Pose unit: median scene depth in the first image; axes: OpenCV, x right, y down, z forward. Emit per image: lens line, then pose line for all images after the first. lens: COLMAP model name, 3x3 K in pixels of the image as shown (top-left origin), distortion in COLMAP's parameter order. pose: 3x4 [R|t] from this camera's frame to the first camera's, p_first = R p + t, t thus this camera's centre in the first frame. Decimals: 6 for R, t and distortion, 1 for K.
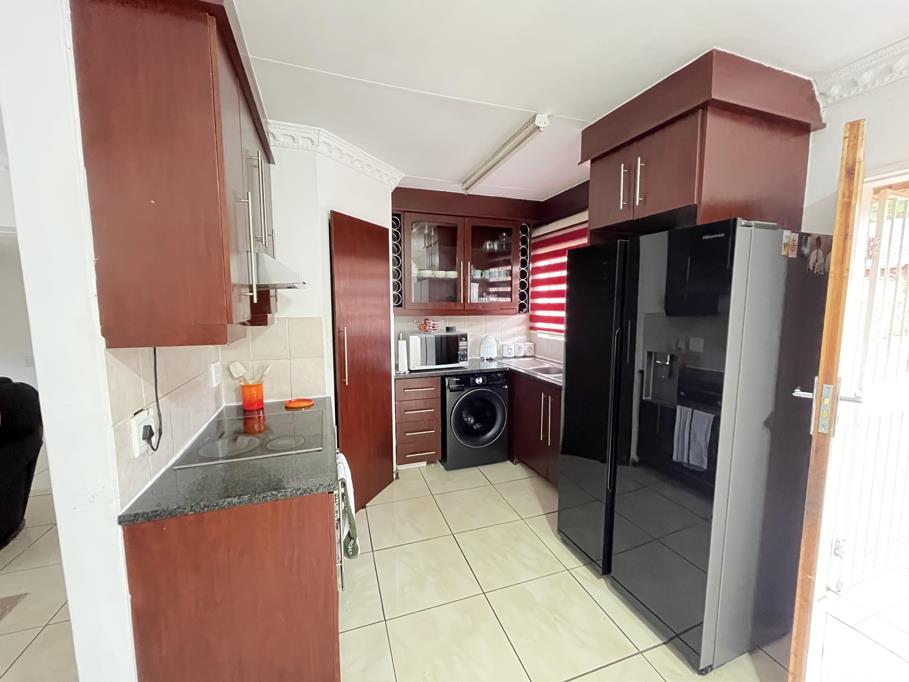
lens RADIAL K [[368.9, 0, 449.6], [0, 368.9, 342.4], [0, 0, 1]] dist [-0.001702, -0.000182]
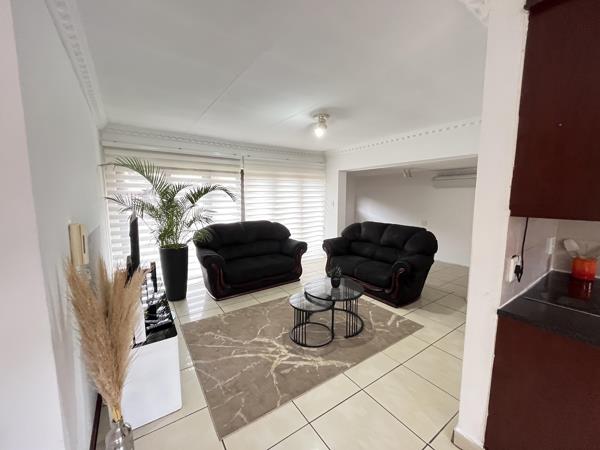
lens RADIAL K [[243.5, 0, 296.8], [0, 243.5, 225.9], [0, 0, 1]] dist [-0.001702, -0.000182]
pose [[0.259440, 0.120599, -0.958200, -0.046018], [-0.103137, 0.989958, 0.096671, 0.040443], [0.960236, 0.073746, 0.269273, -0.223852]]
